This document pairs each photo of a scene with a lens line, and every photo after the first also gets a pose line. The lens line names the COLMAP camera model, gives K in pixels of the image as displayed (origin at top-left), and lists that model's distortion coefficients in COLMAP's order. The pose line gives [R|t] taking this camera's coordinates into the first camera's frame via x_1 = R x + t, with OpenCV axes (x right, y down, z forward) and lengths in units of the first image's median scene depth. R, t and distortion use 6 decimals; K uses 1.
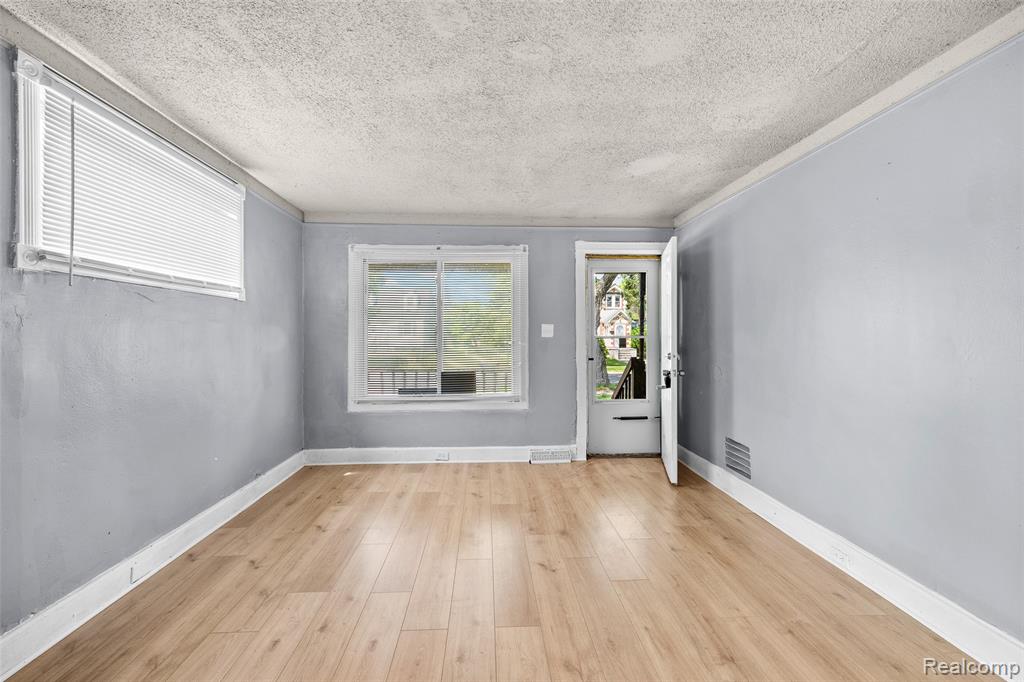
lens RADIAL K [[416.2, 0, 510.9], [0, 416.2, 339.3], [0, 0, 1]] dist [-0.000132, -0.000041]
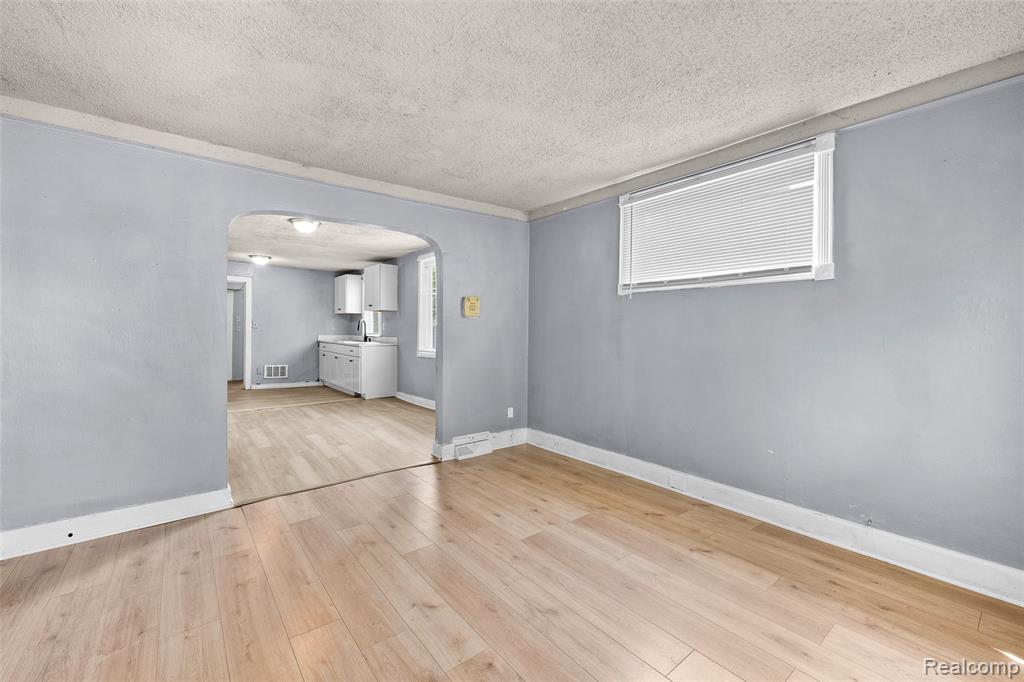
lens RADIAL K [[416.2, 0, 510.9], [0, 416.2, 339.3], [0, 0, 1]] dist [-0.000132, -0.000041]
pose [[-0.817255, 0.010681, -0.576178, 0.389668], [-0.009371, 0.999450, 0.031818, 0.001736], [0.576200, 0.031403, -0.816705, 1.658971]]
